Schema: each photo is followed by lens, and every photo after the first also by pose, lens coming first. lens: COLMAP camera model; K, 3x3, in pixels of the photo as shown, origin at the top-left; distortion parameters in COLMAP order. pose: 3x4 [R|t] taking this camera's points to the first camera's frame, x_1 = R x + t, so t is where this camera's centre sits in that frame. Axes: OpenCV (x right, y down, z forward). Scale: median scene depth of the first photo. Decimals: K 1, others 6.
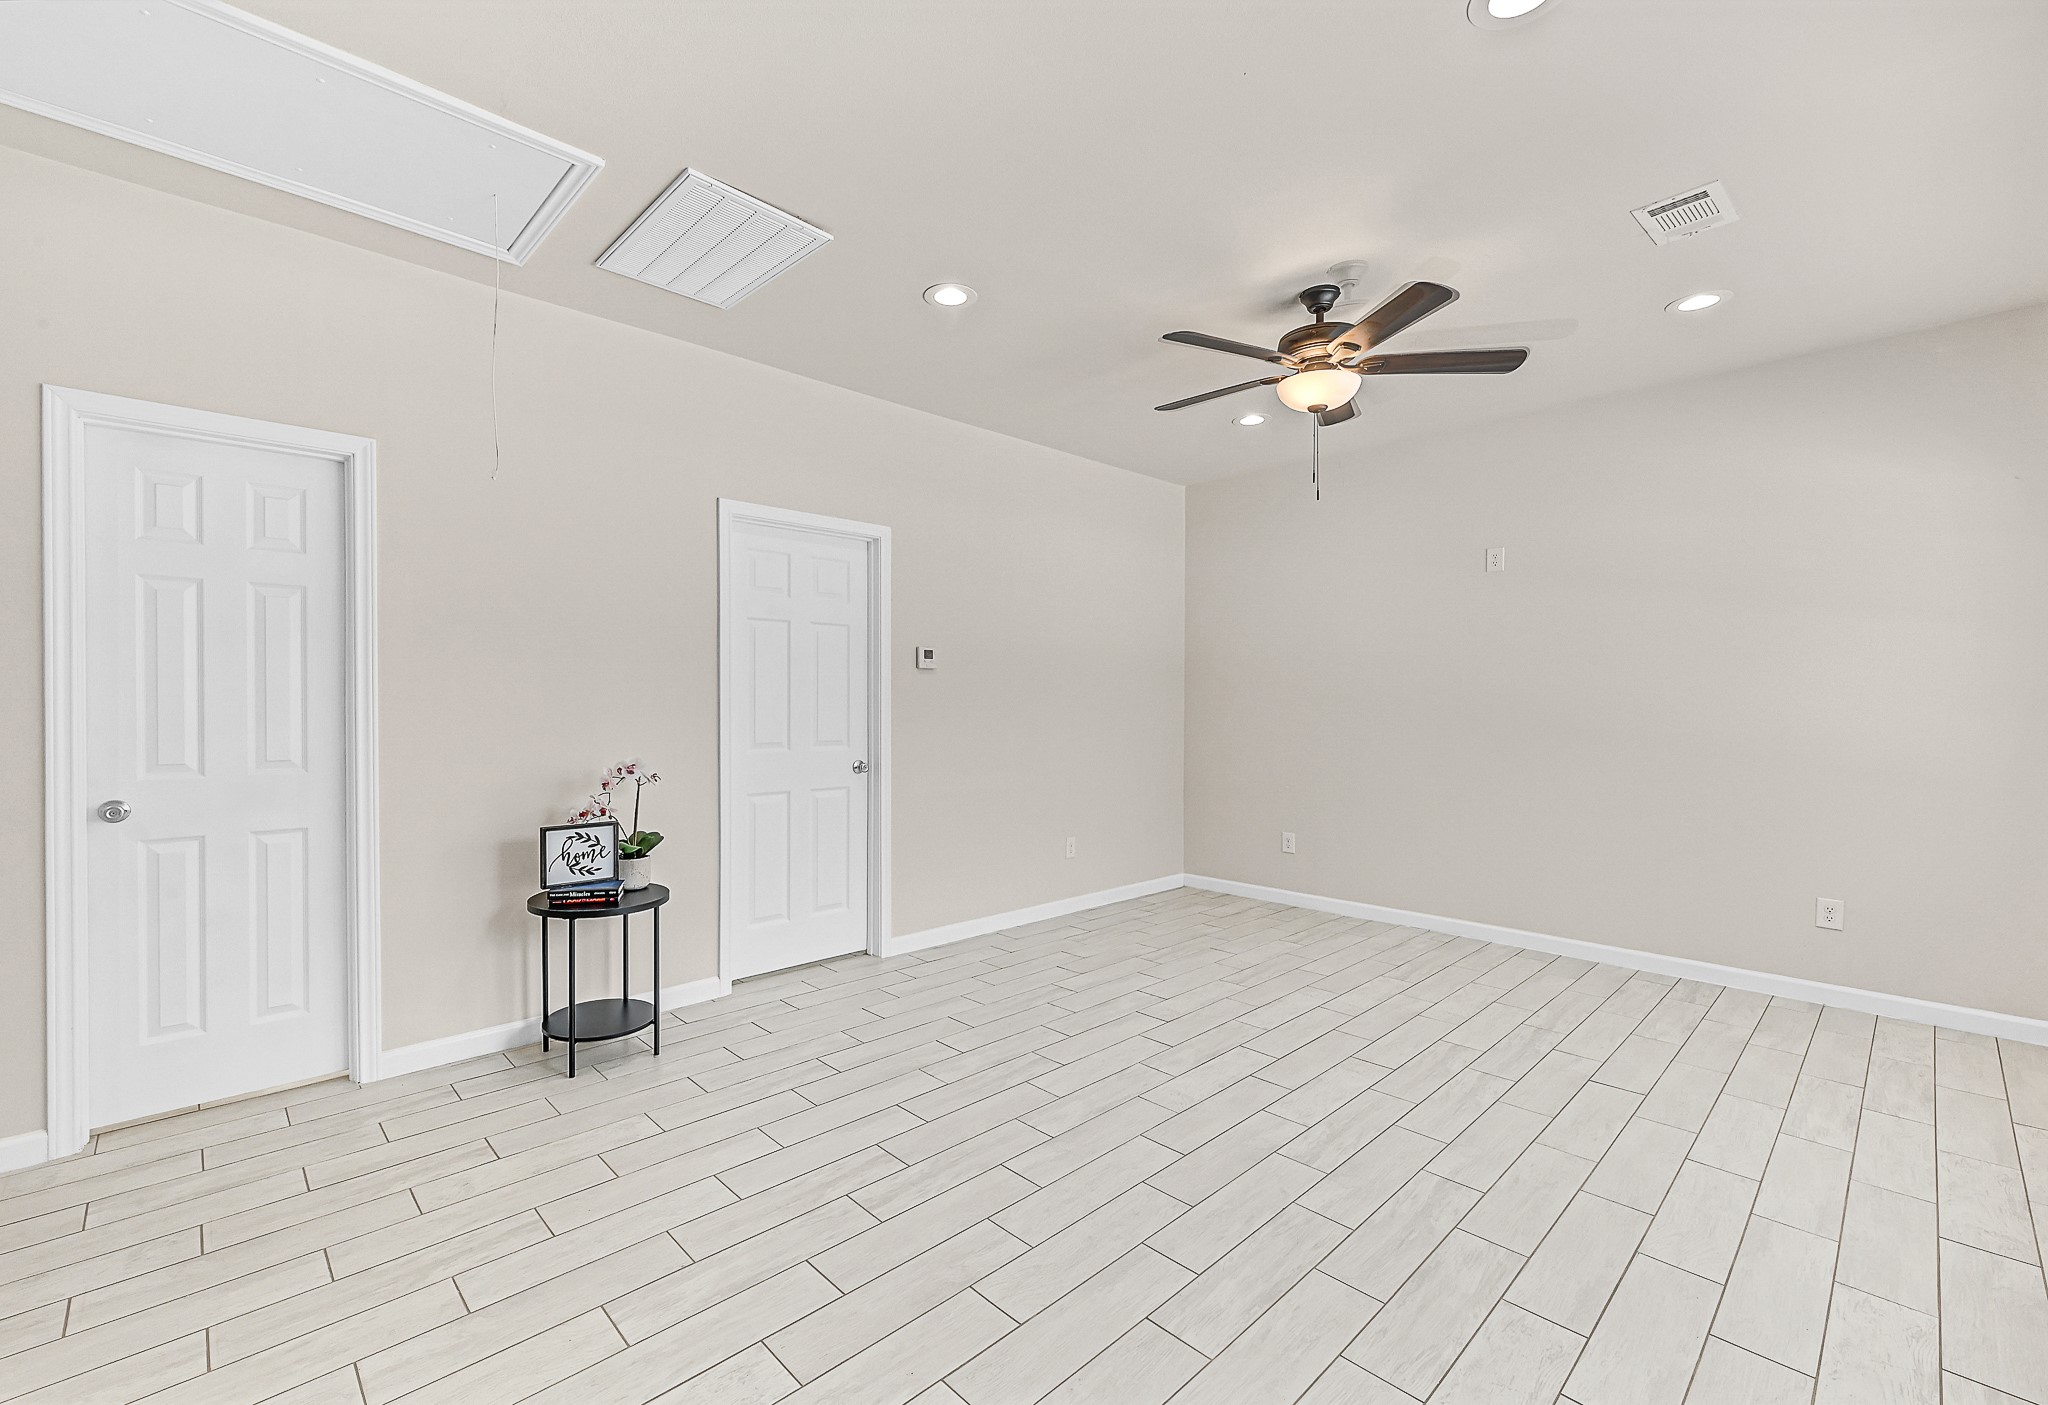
lens RADIAL K [[860.1, 0, 974.3], [0, 860.1, 704.4], [0, 0, 1]] dist [-0.000879, -0.000161]
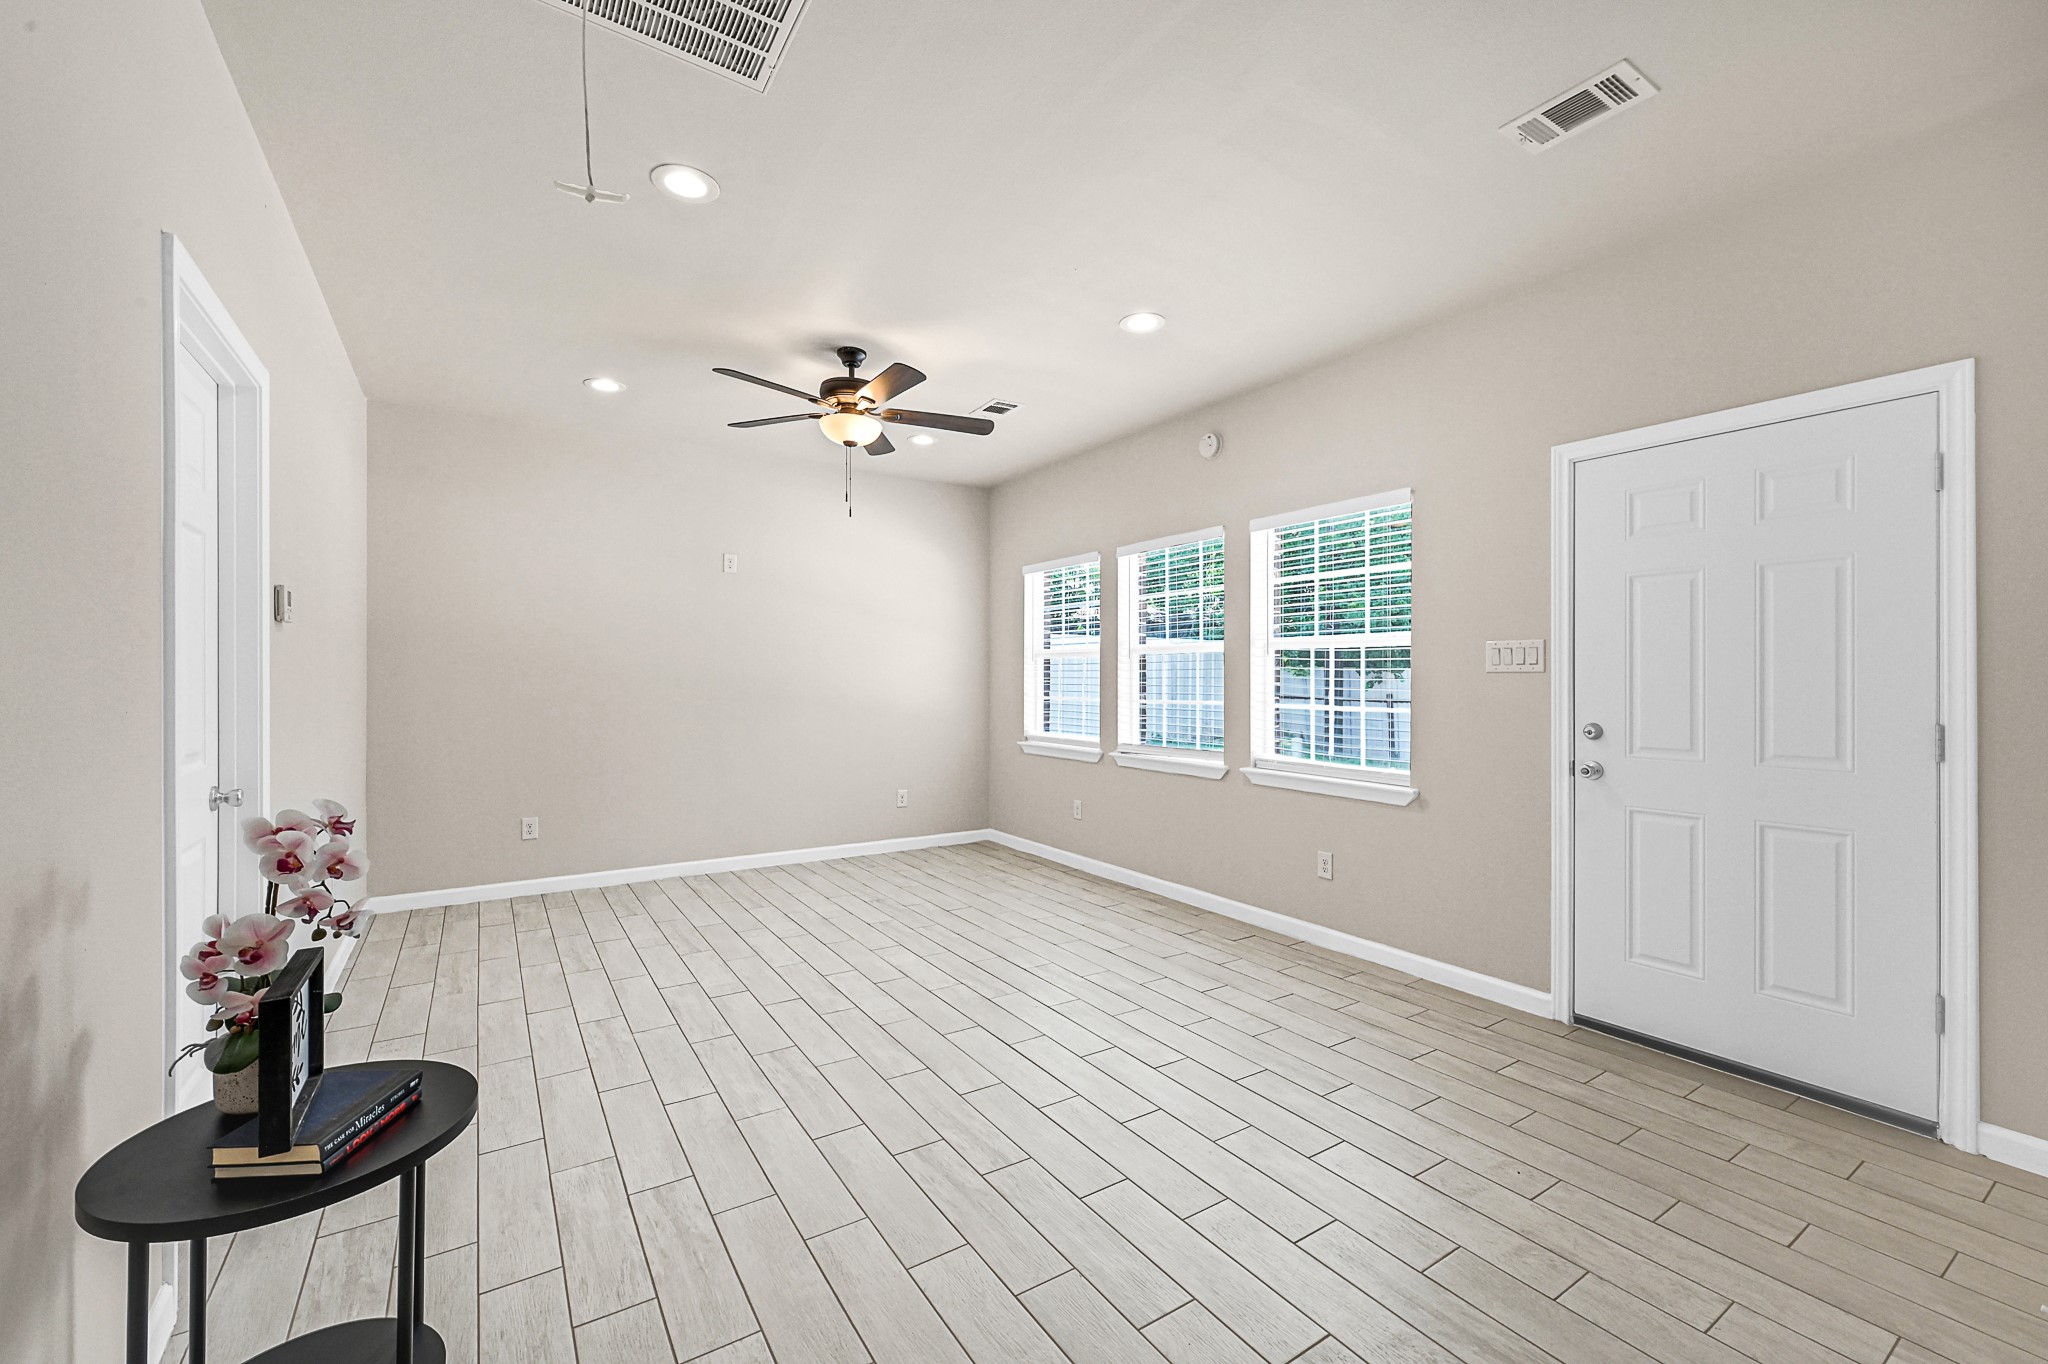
lens RADIAL K [[834.5, 0, 1033.7], [0, 834.5, 680.2], [0, 0, 1]] dist [-0.014189, -0.000121]
pose [[0.149940, -0.002690, 0.988691, -0.720082], [0.000316, 0.999996, 0.002673, -0.003308], [-0.988695, -0.000089, 0.149940, 0.527713]]
